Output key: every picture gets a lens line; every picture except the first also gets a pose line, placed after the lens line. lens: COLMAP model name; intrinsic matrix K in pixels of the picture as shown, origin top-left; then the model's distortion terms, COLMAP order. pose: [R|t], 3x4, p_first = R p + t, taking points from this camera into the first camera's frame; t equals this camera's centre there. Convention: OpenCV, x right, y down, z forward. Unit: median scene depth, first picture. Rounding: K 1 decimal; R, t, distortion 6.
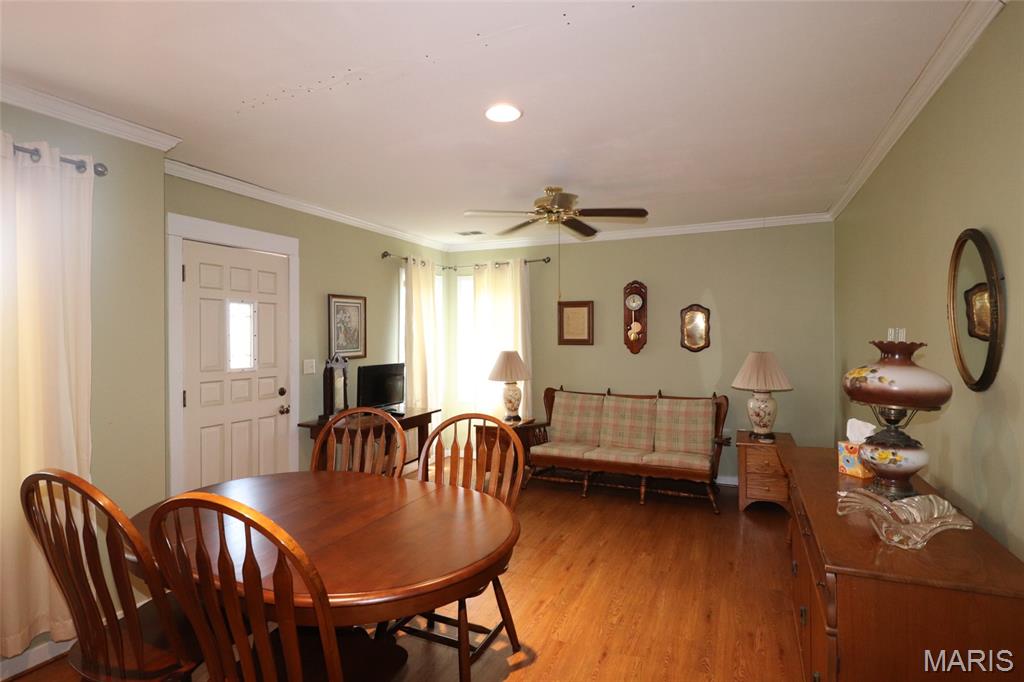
lens RADIAL K [[507.6, 0, 503.9], [0, 507.6, 339.3], [0, 0, 1]] dist [-0.004223, -0.006638]
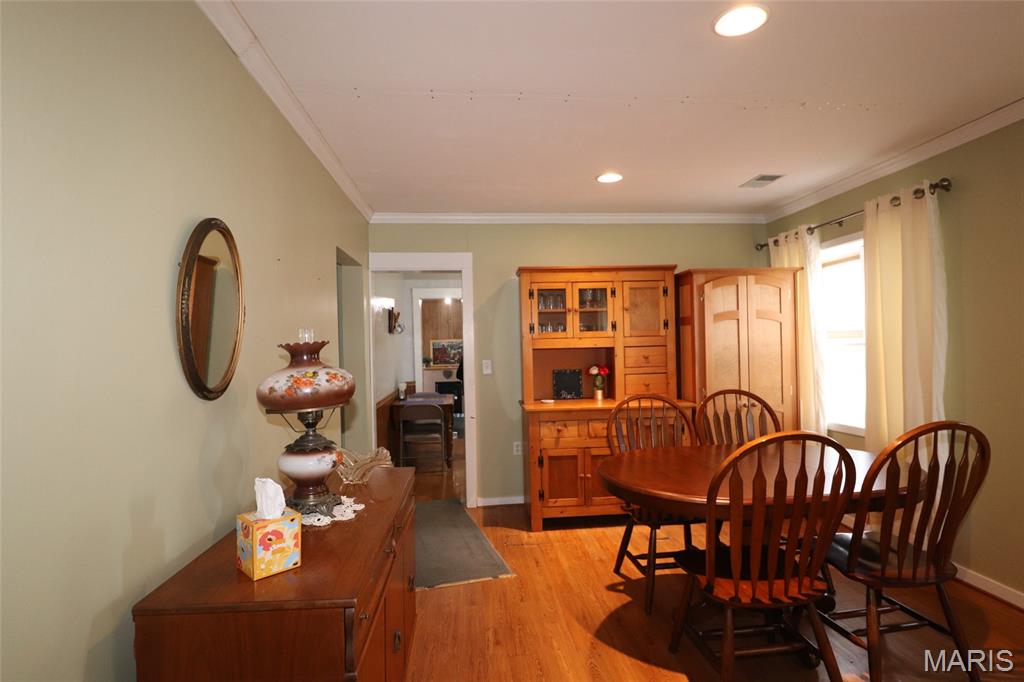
lens RADIAL K [[507.6, 0, 507.3], [0, 507.6, 340.9], [0, 0, 1]] dist [-0.004223, -0.006638]
pose [[-0.865430, 0.020056, -0.500628, 0.503609], [0.025128, 0.999678, -0.003390, 0.008646], [0.500399, -0.015513, -0.865656, 1.099351]]
